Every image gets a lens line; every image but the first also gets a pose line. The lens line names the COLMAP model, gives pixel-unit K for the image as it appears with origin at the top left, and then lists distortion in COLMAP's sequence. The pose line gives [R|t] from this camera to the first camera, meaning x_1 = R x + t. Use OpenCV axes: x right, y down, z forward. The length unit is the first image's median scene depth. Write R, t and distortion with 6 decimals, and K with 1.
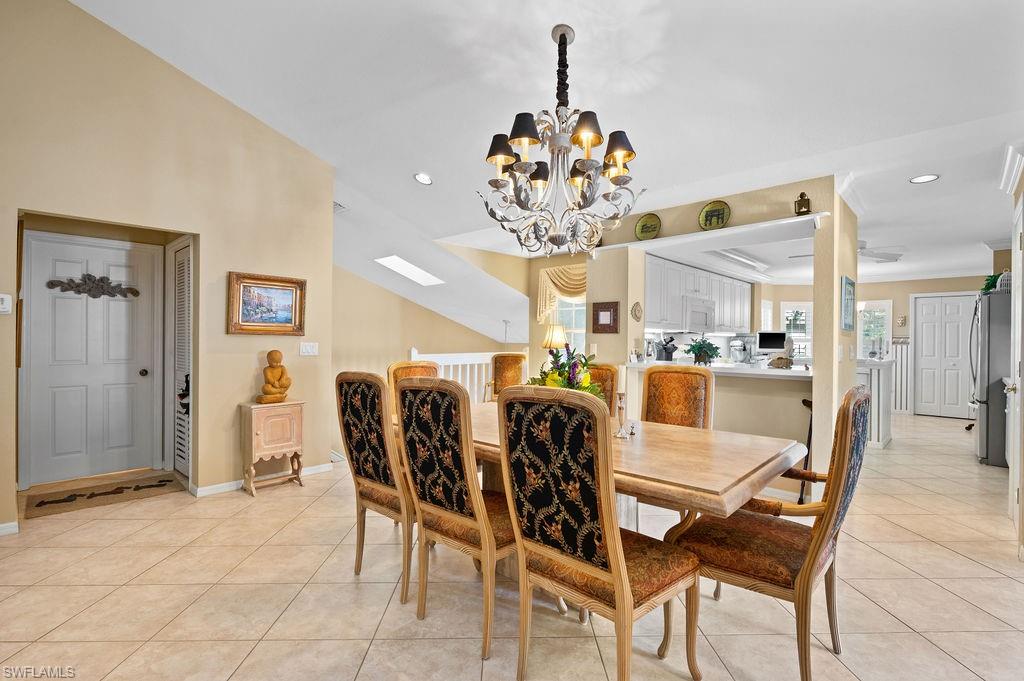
lens RADIAL K [[476.9, 0, 517.5], [0, 476.9, 337.9], [0, 0, 1]] dist [-0.008273, 0.000024]
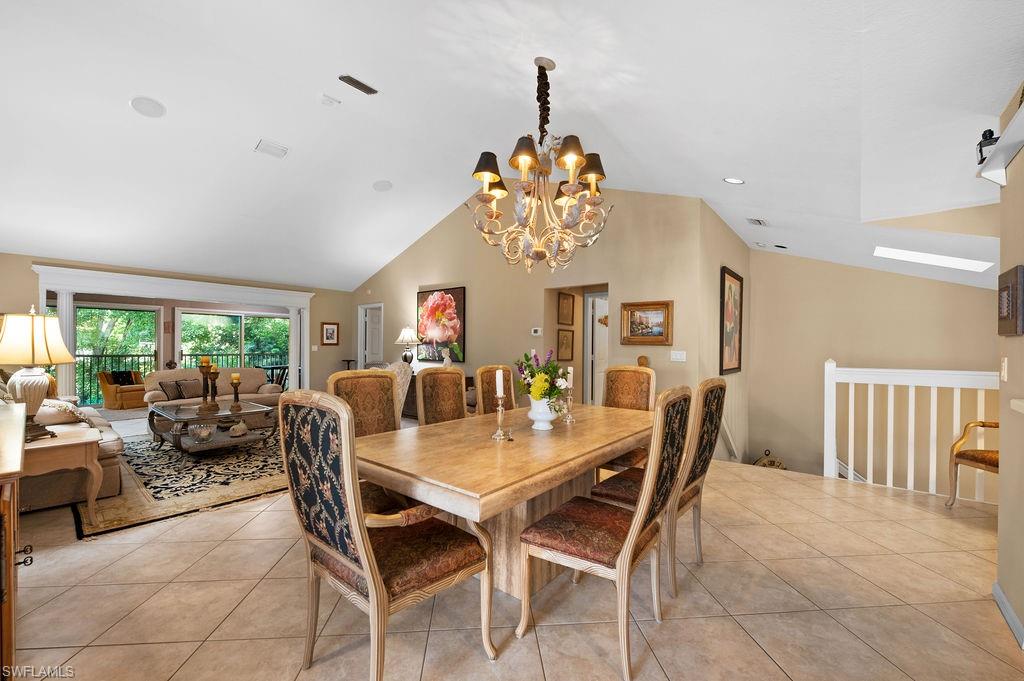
lens RADIAL K [[410.6, 0, 513.8], [0, 410.6, 348.0], [0, 0, 1]] dist [-0.006798, 0.000170]
pose [[0.060817, -0.000382, -0.998149, 0.551261], [-0.004428, 0.999990, -0.000652, 0.003975], [0.998139, 0.004460, 0.060815, 0.478155]]
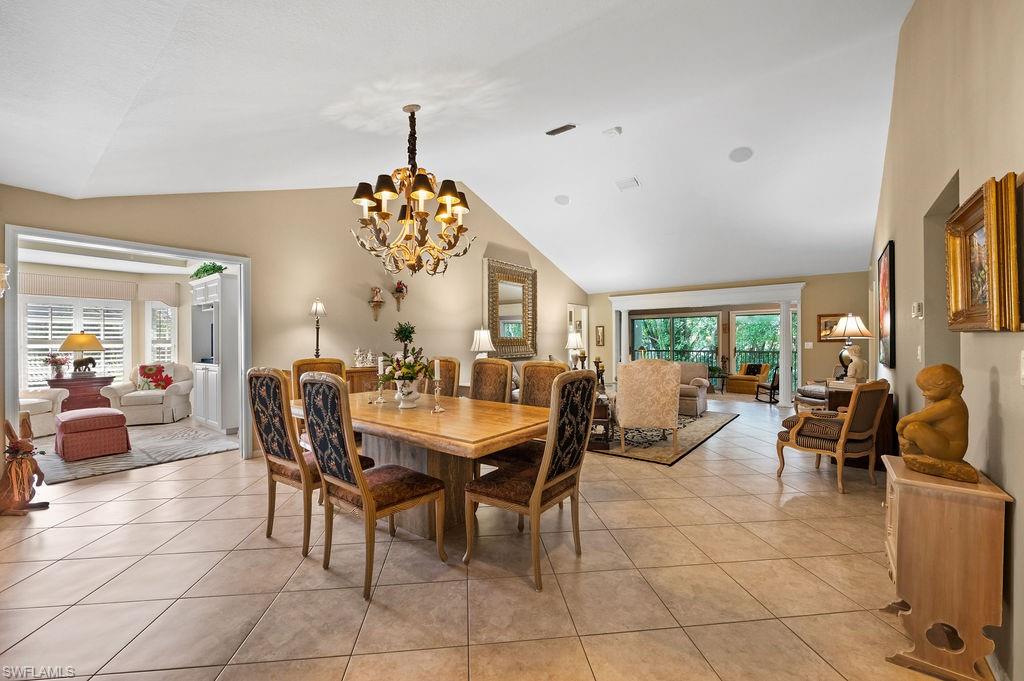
lens RADIAL K [[410.6, 0, 512.0], [0, 410.6, 340.5], [0, 0, 1]] dist [-0.006798, 0.000170]
pose [[-0.995614, -0.005396, -0.093405, -0.042879], [-0.004606, 0.999952, -0.008680, 0.006952], [0.093447, -0.008212, -0.995590, 1.170512]]
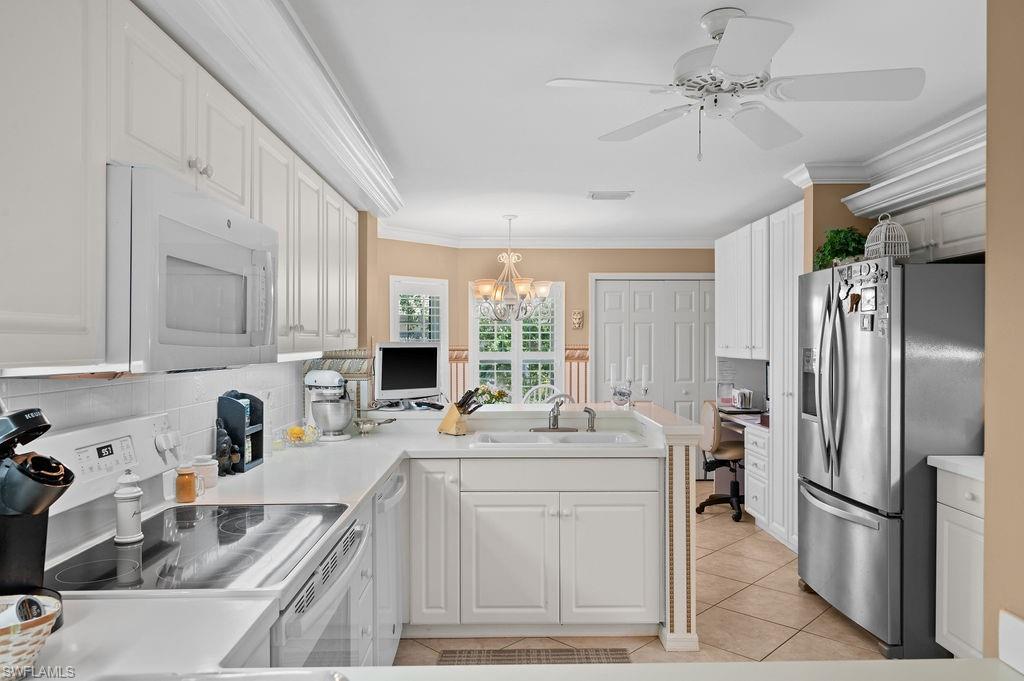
lens RADIAL K [[684.2, 0, 519.1], [0, 684.2, 341.4], [0, 0, 1]] dist [-0.002520, -0.001674]
pose [[0.709853, -0.009209, 0.704289, 0.320402], [0.005016, 0.999955, 0.008019, -0.029447], [-0.704332, -0.002160, 0.709868, 0.832345]]
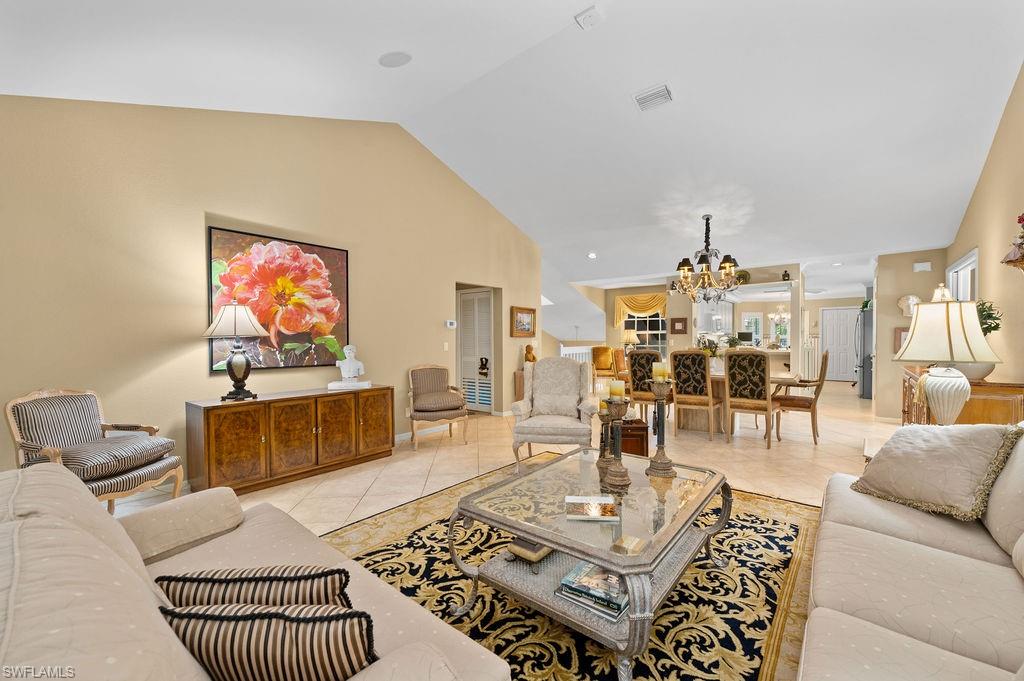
lens RADIAL K [[410.6, 0, 516.0], [0, 410.6, 342.6], [0, 0, 1]] dist [-0.006798, 0.000170]
pose [[0.997021, -0.013605, 0.075918, -0.596389], [0.012680, 0.999839, 0.012661, -0.004847], [-0.076078, -0.011660, 0.997034, -0.605223]]
